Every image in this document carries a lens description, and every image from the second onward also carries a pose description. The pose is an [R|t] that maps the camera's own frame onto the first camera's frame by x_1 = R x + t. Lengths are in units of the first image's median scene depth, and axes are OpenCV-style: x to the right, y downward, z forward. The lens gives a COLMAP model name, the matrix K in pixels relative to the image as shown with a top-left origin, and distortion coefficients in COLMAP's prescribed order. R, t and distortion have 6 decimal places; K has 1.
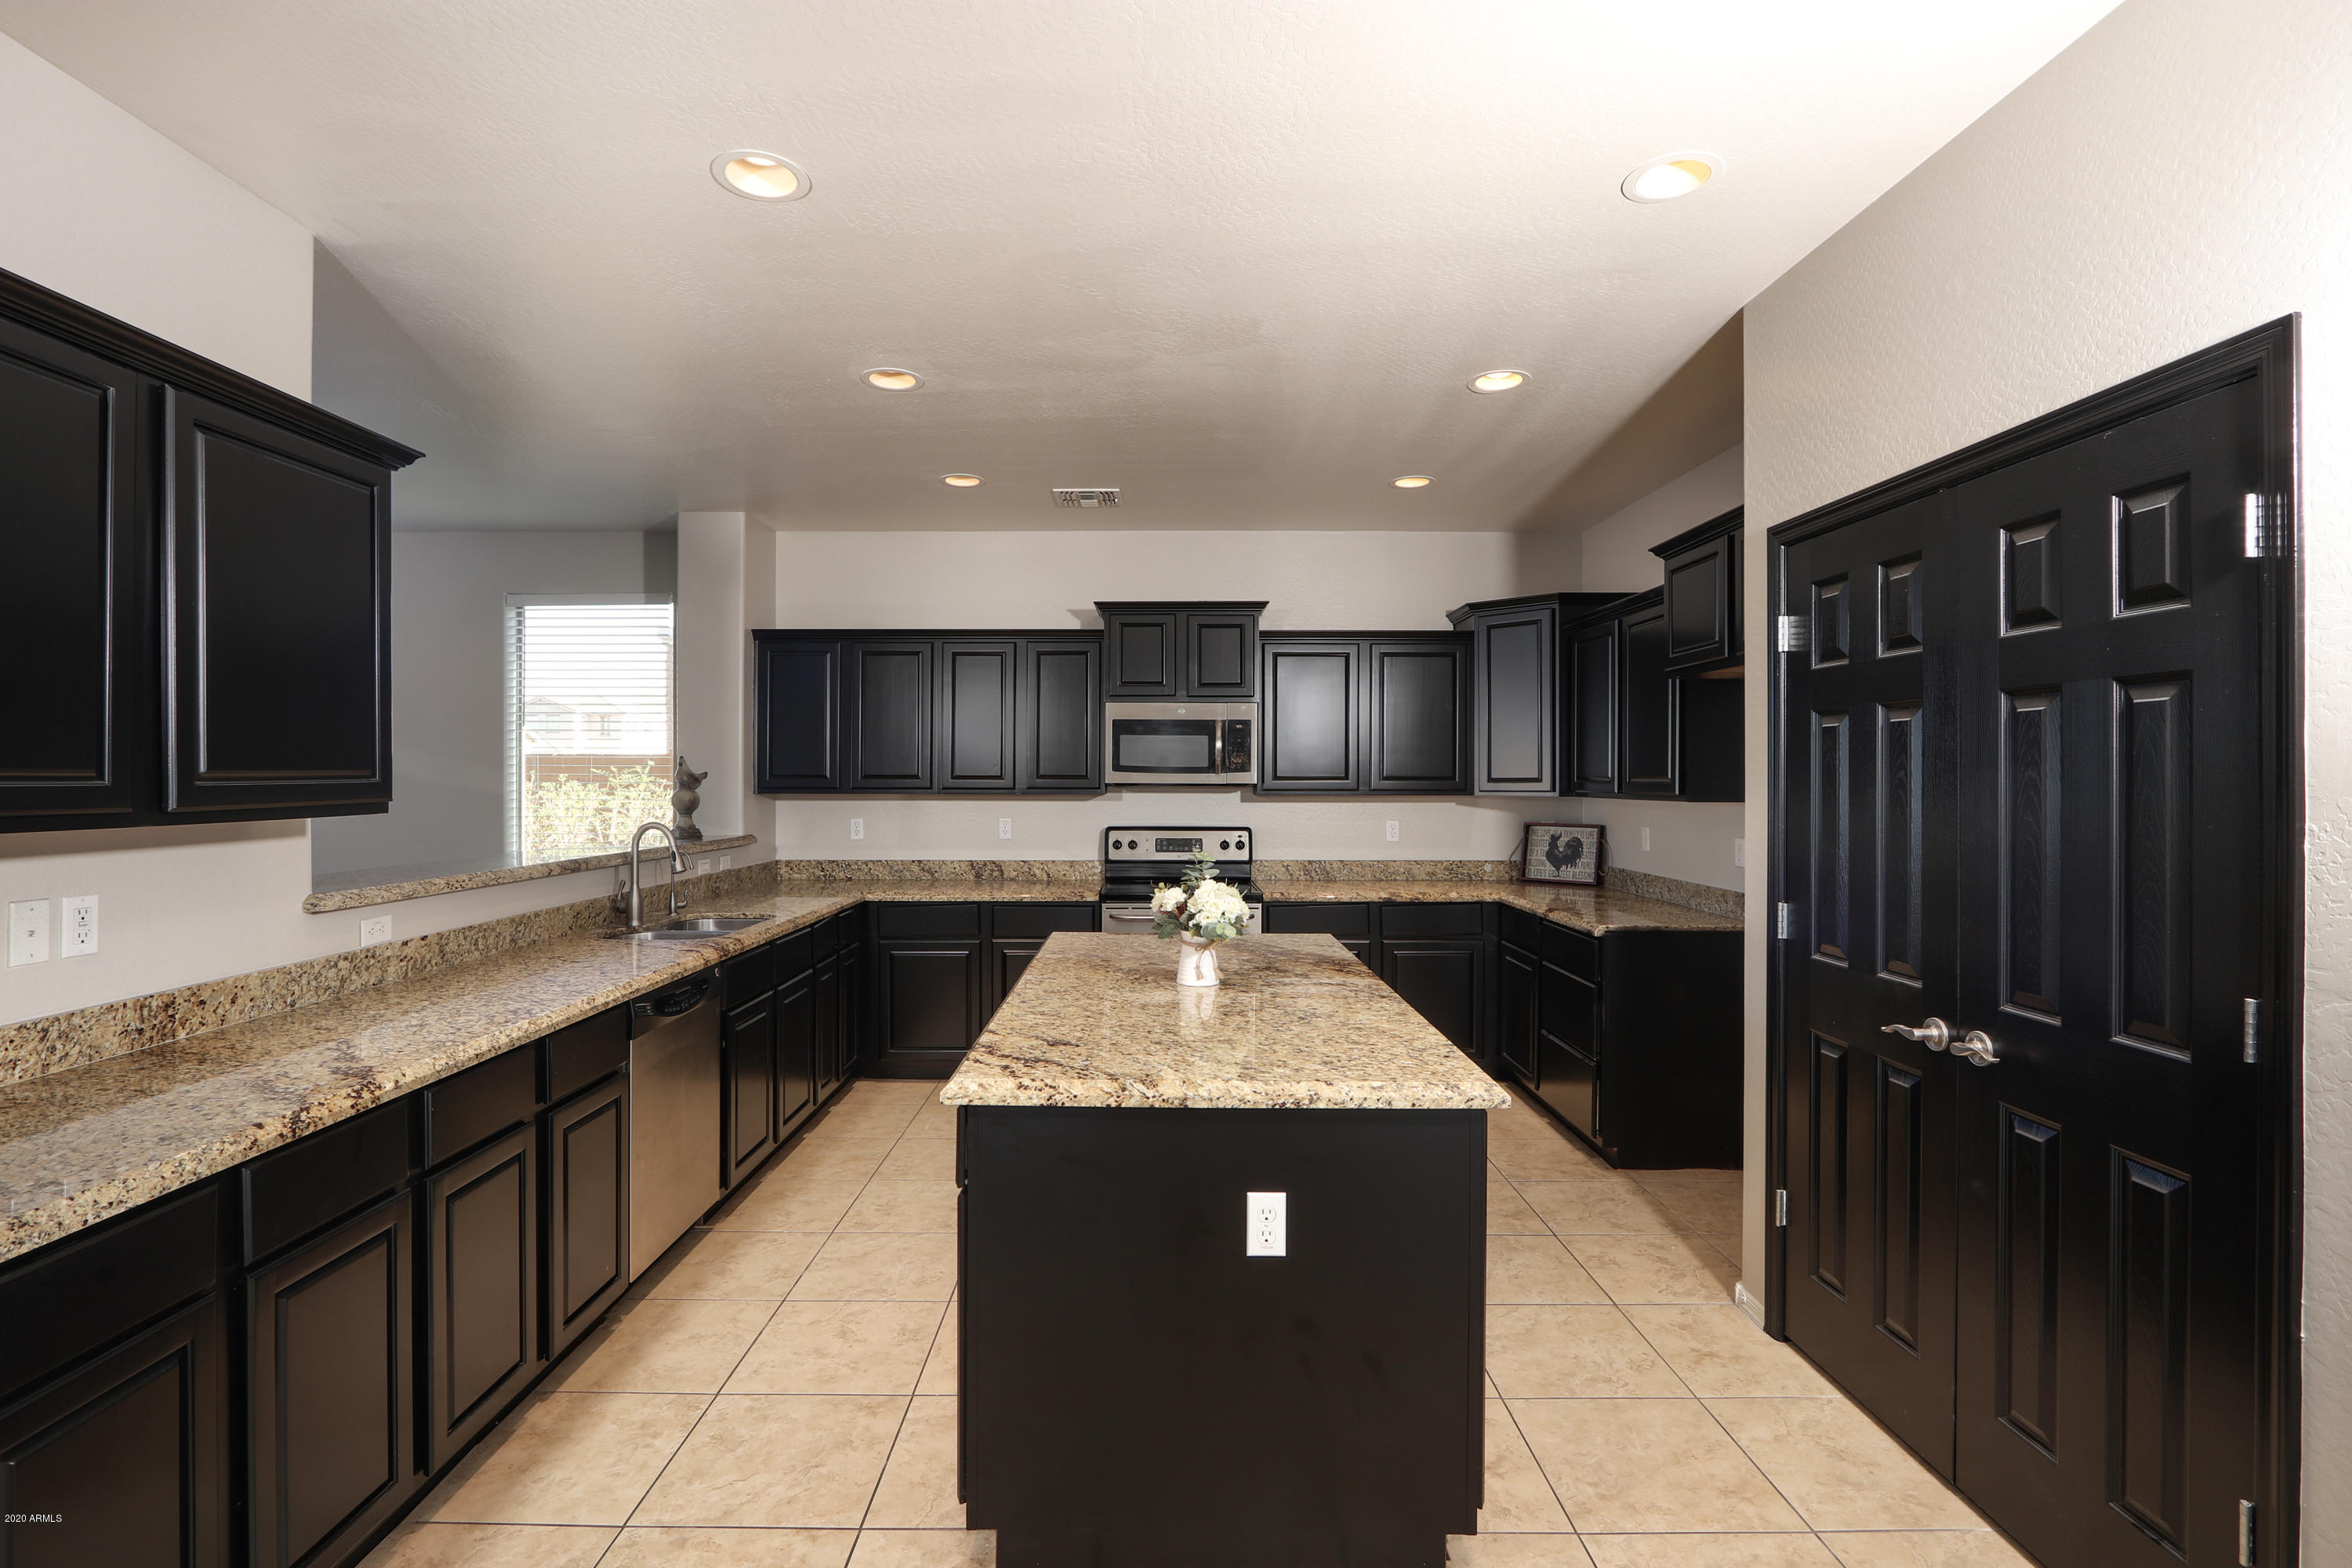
lens RADIAL K [[1111.5, 0, 1154.3], [0, 1111.5, 778.6], [0, 0, 1]] dist [-0.009347, 0.000353]
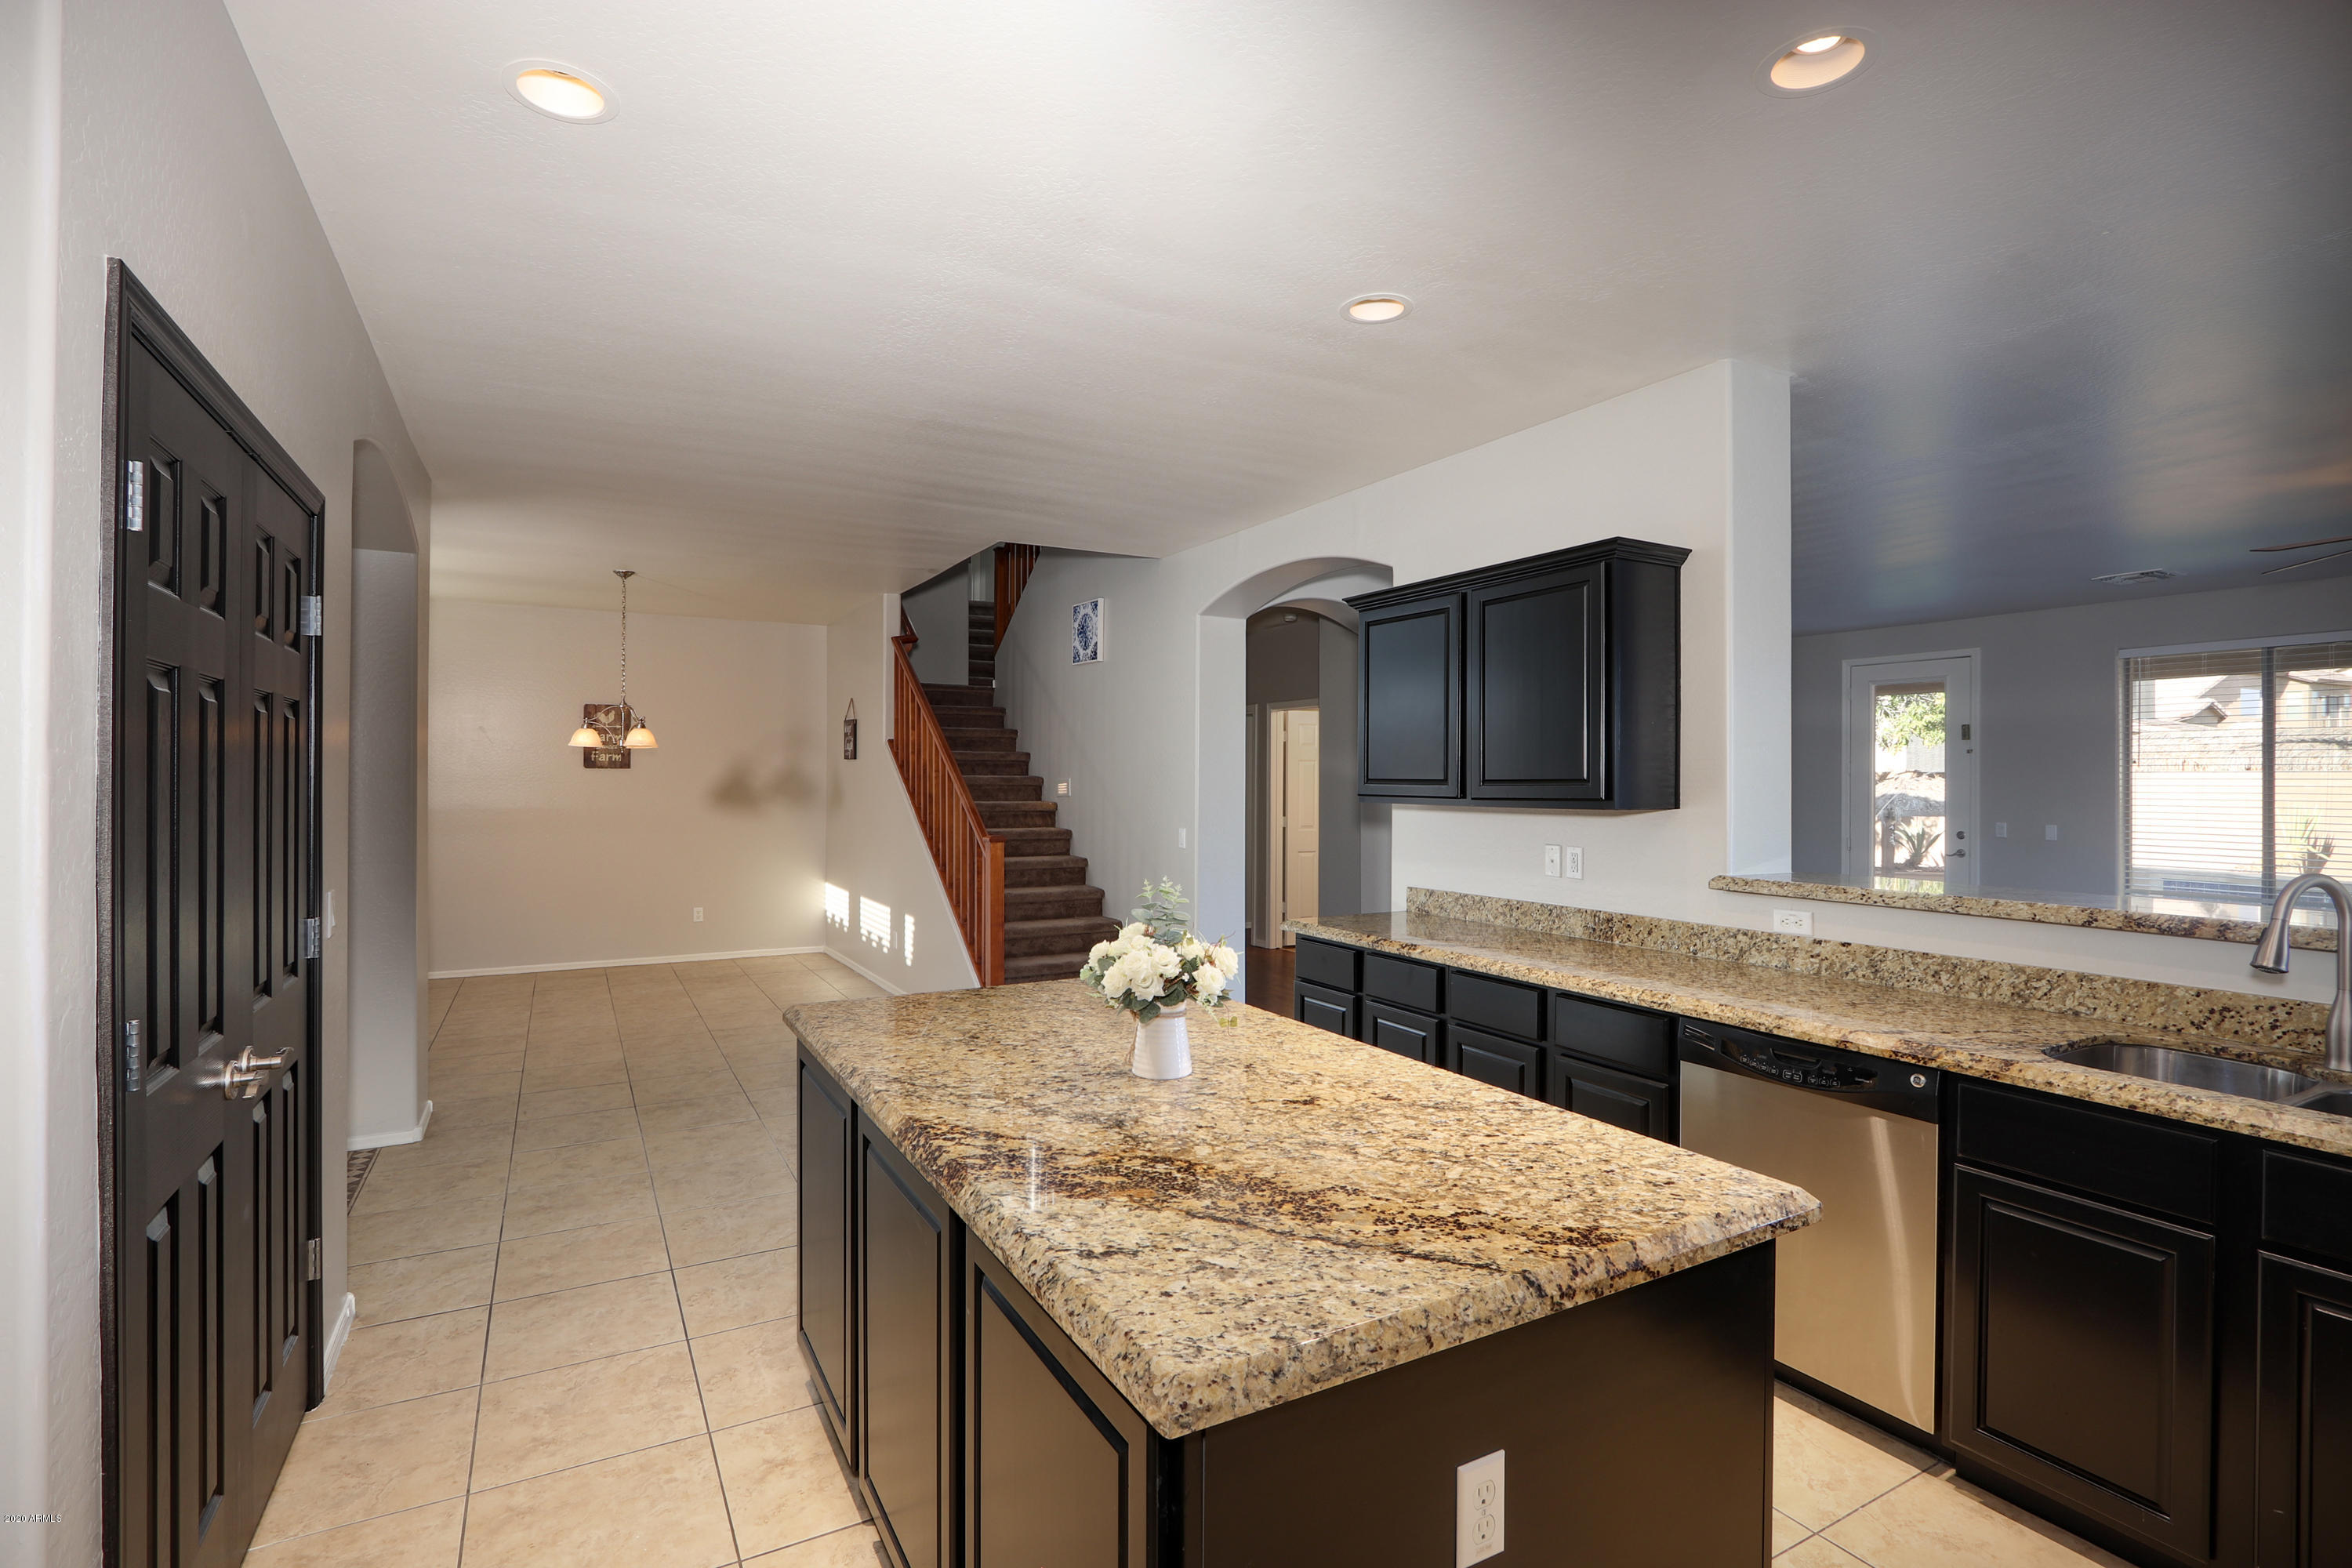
lens RADIAL K [[1103.8, 0, 1154.1], [0, 1103.8, 775.2], [0, 0, 1]] dist [-0.013224, 0.000715]
pose [[-0.878238, -0.007431, -0.478167, 0.278407], [-0.007496, 0.999970, -0.001771, -0.002948], [0.478166, 0.002029, -0.878267, 1.175495]]
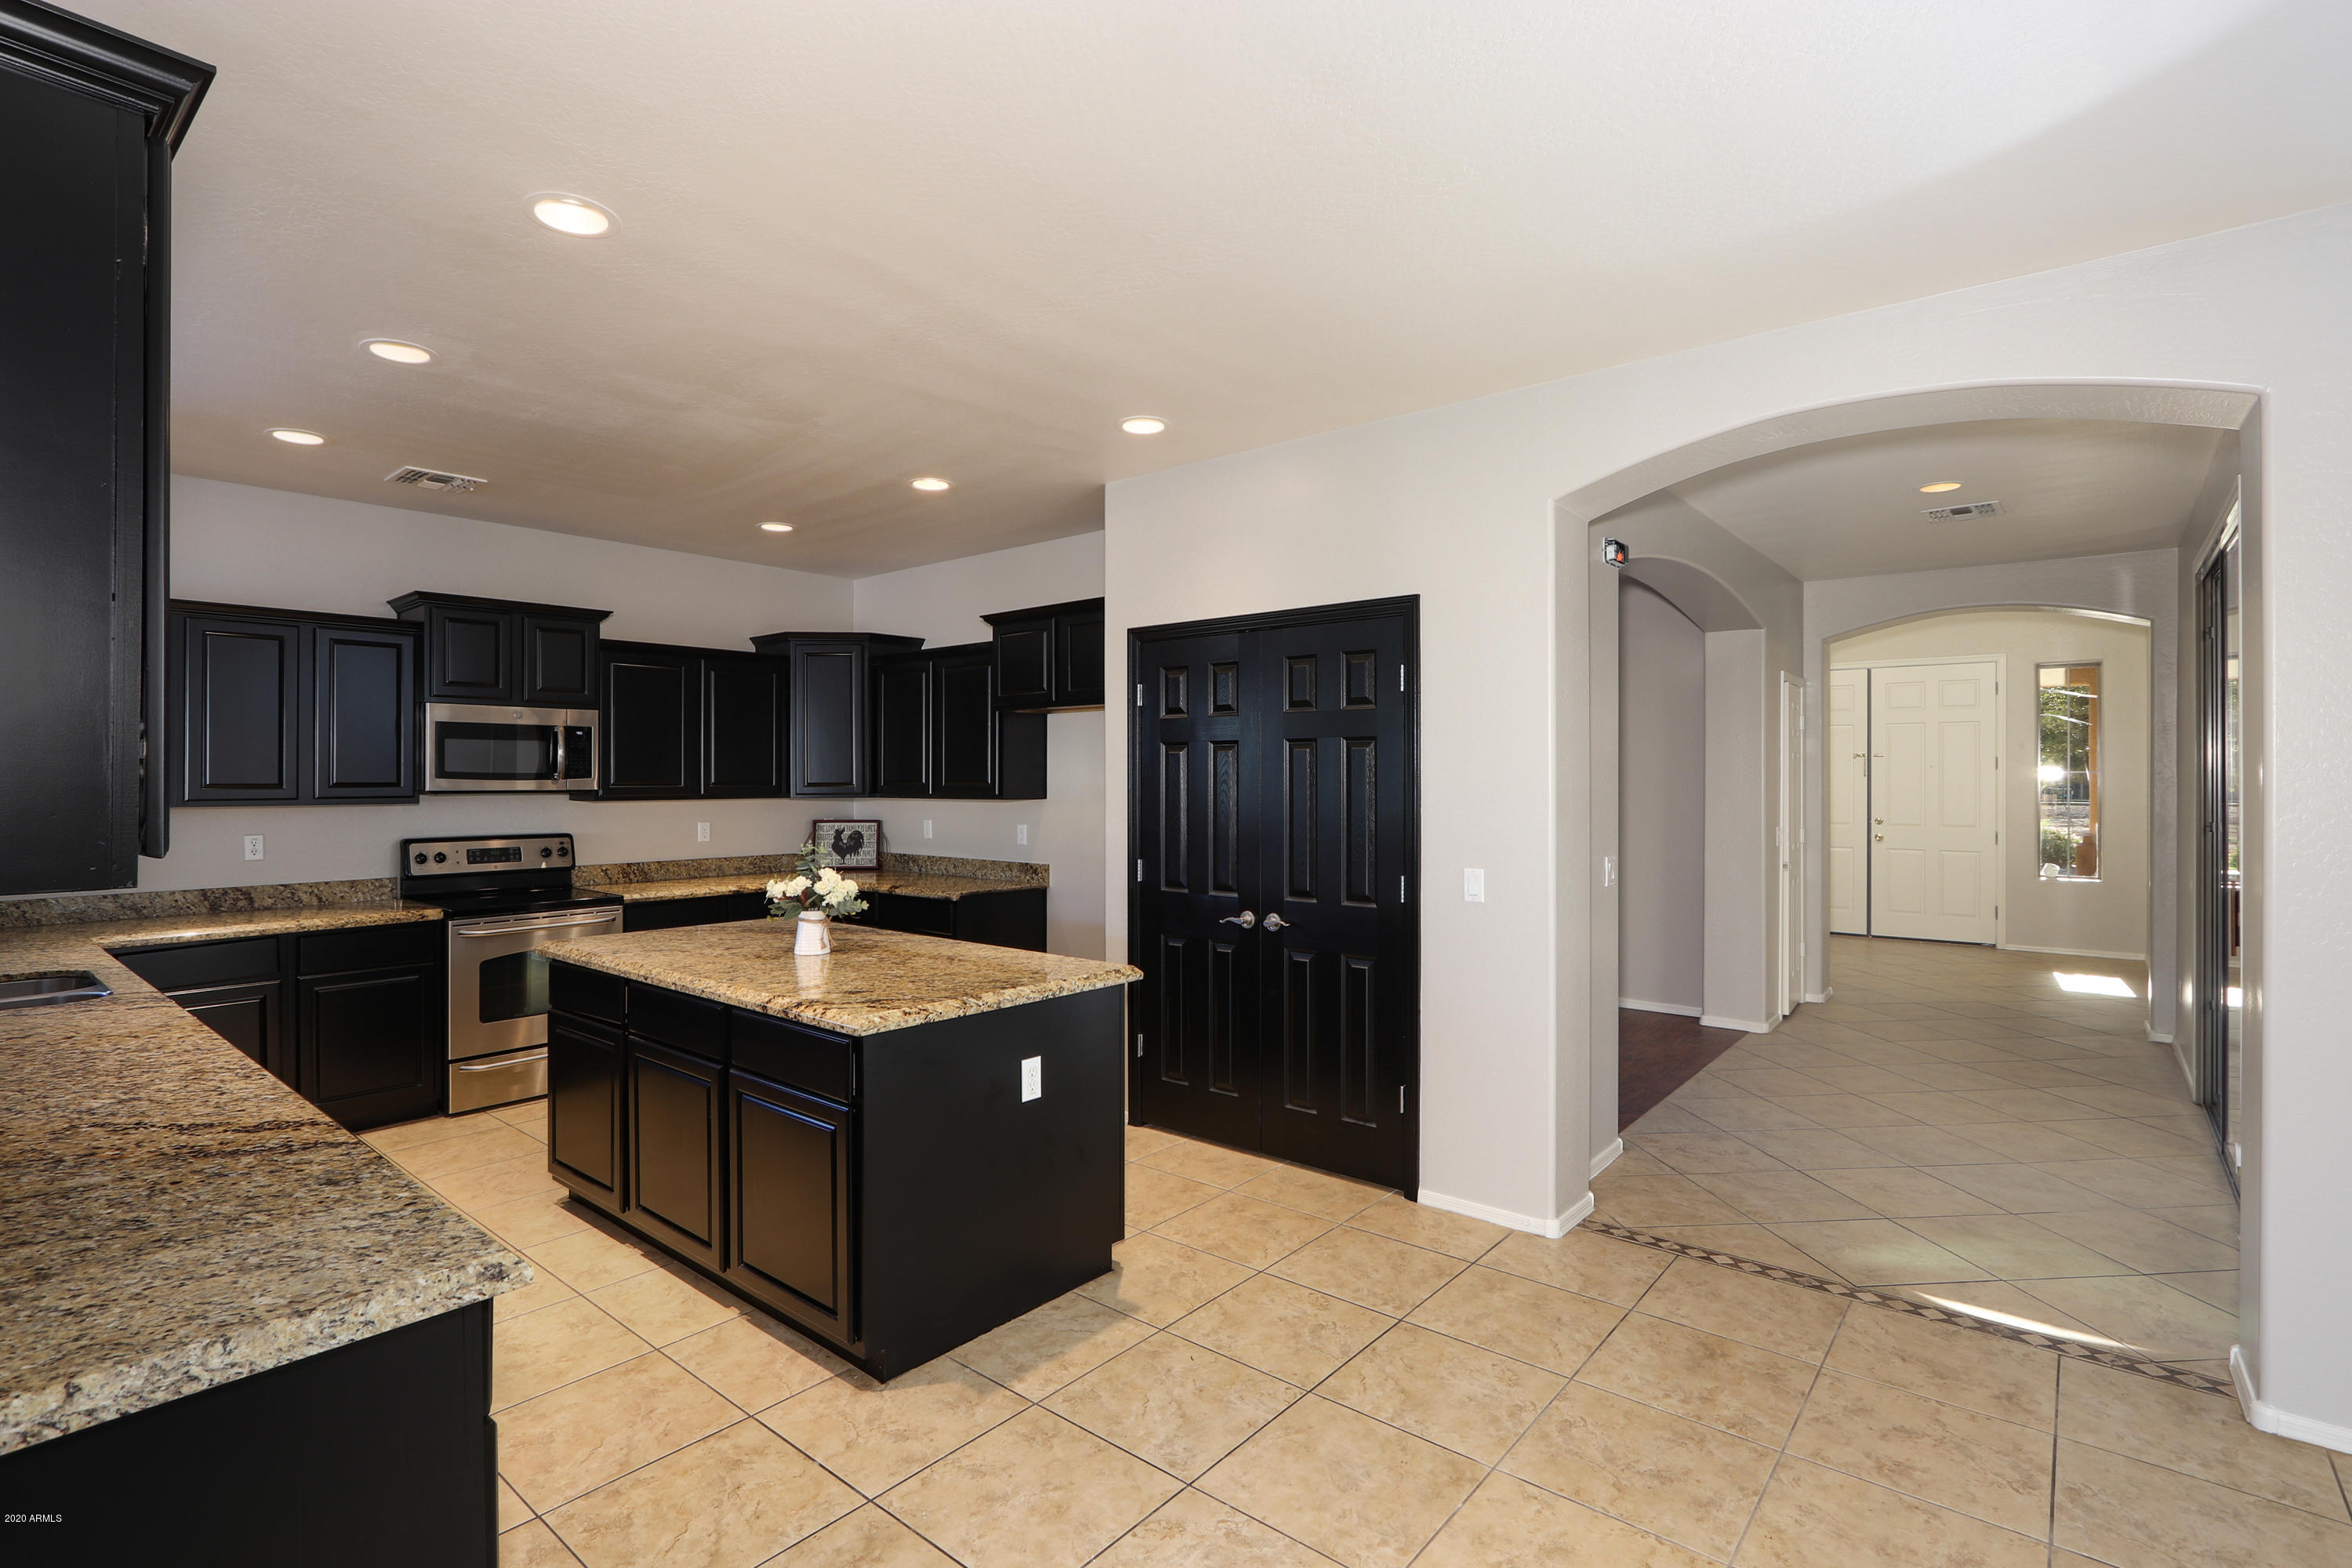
lens RADIAL K [[1111.5, 0, 1154.3], [0, 1111.5, 778.6], [0, 0, 1]] dist [-0.009347, 0.000353]
pose [[0.645500, -0.002765, 0.763755, -0.476990], [0.003898, 0.999992, 0.000325, -0.005200], [-0.763750, 0.002768, 0.645506, -0.056775]]
